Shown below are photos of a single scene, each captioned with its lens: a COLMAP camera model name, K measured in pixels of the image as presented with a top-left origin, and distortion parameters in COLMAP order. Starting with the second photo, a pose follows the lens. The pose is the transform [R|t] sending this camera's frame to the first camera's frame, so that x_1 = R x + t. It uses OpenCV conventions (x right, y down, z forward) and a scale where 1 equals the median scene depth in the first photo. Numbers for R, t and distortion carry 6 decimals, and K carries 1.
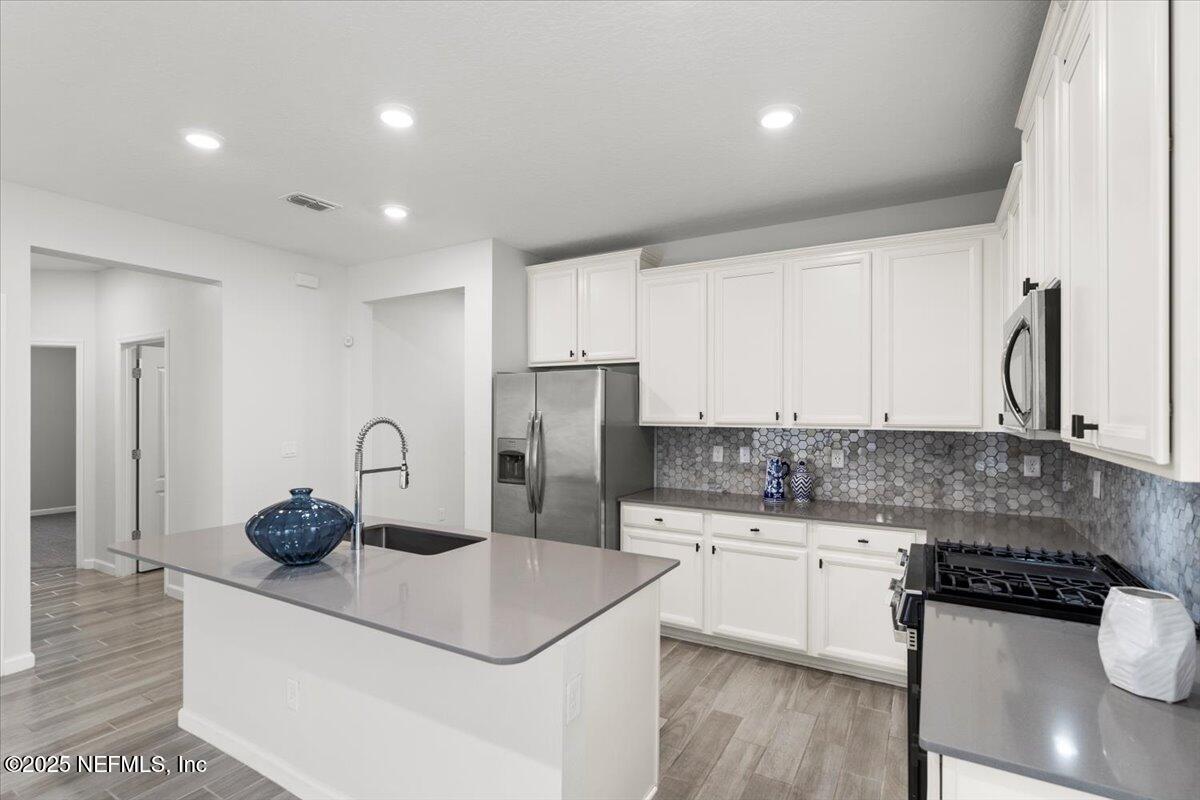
lens RADIAL K [[578.0, 0, 587.8], [0, 578.0, 410.7], [0, 0, 1]] dist [-0.002211, -0.000196]
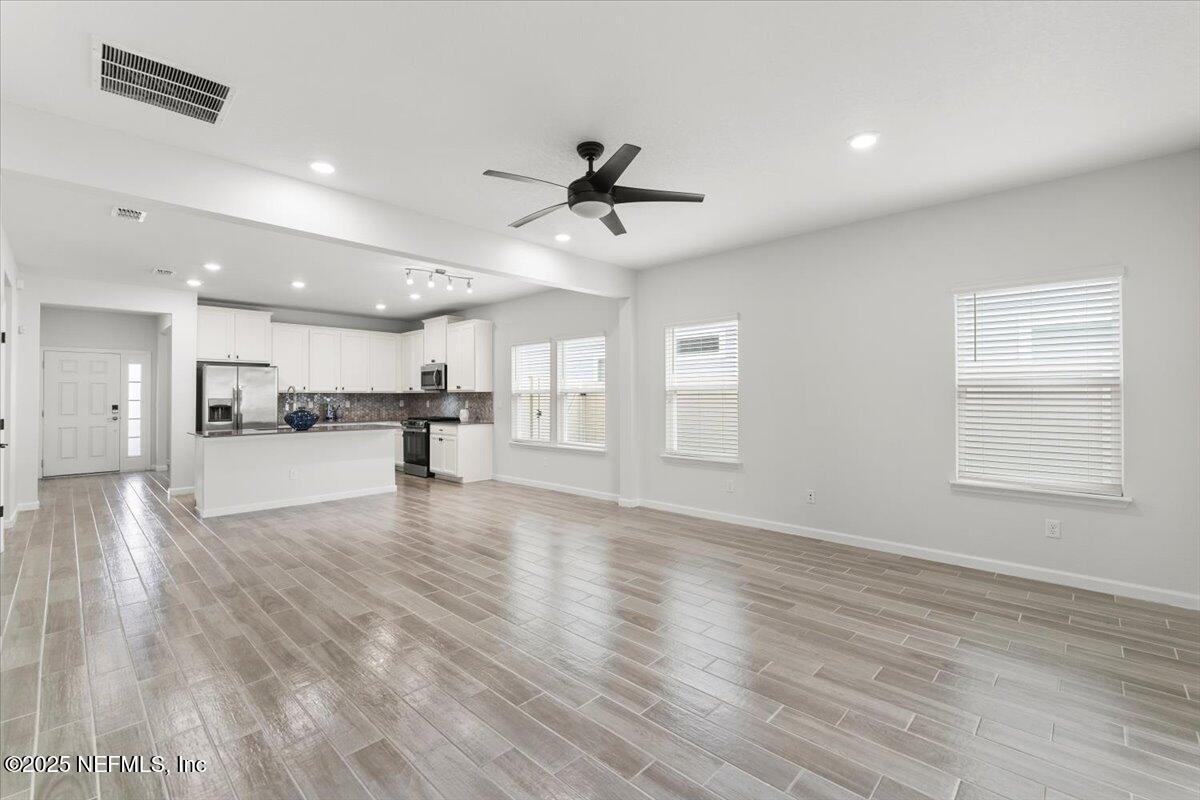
lens RADIAL K [[521.5, 0, 598.3], [0, 521.5, 392.8], [0, 0, 1]] dist [-0.004051, -0.000244]
pose [[0.226268, 0.003772, 0.974058, -1.725428], [0.003956, 0.999981, -0.004791, 0.045277], [-0.974057, 0.004938, 0.226248, -0.731877]]
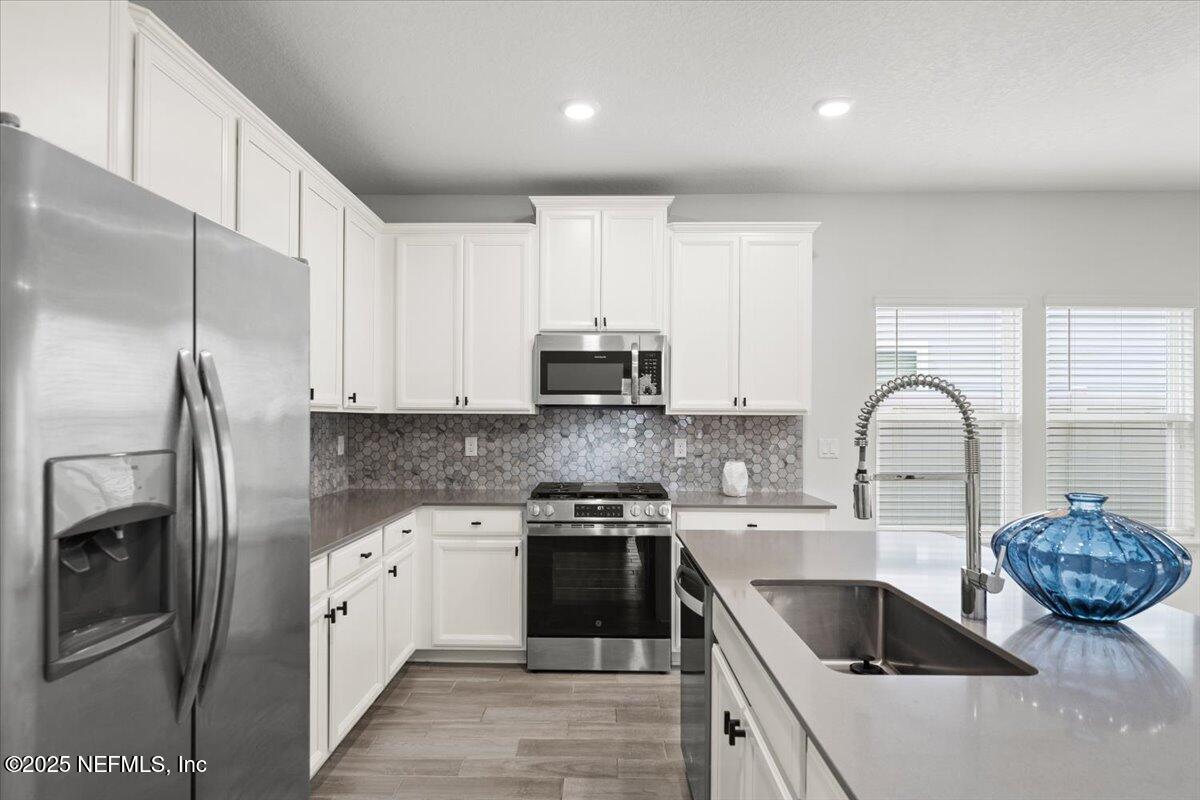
lens RADIAL K [[678.9, 0, 586.0], [0, 678.9, 414.9], [0, 0, 1]] dist [-0.000974, 0.000092]
pose [[-0.491632, 0.000292, 0.870803, -0.501288], [-0.006421, 0.999972, -0.003961, 0.034907], [-0.870779, -0.007539, -0.491616, 1.062034]]
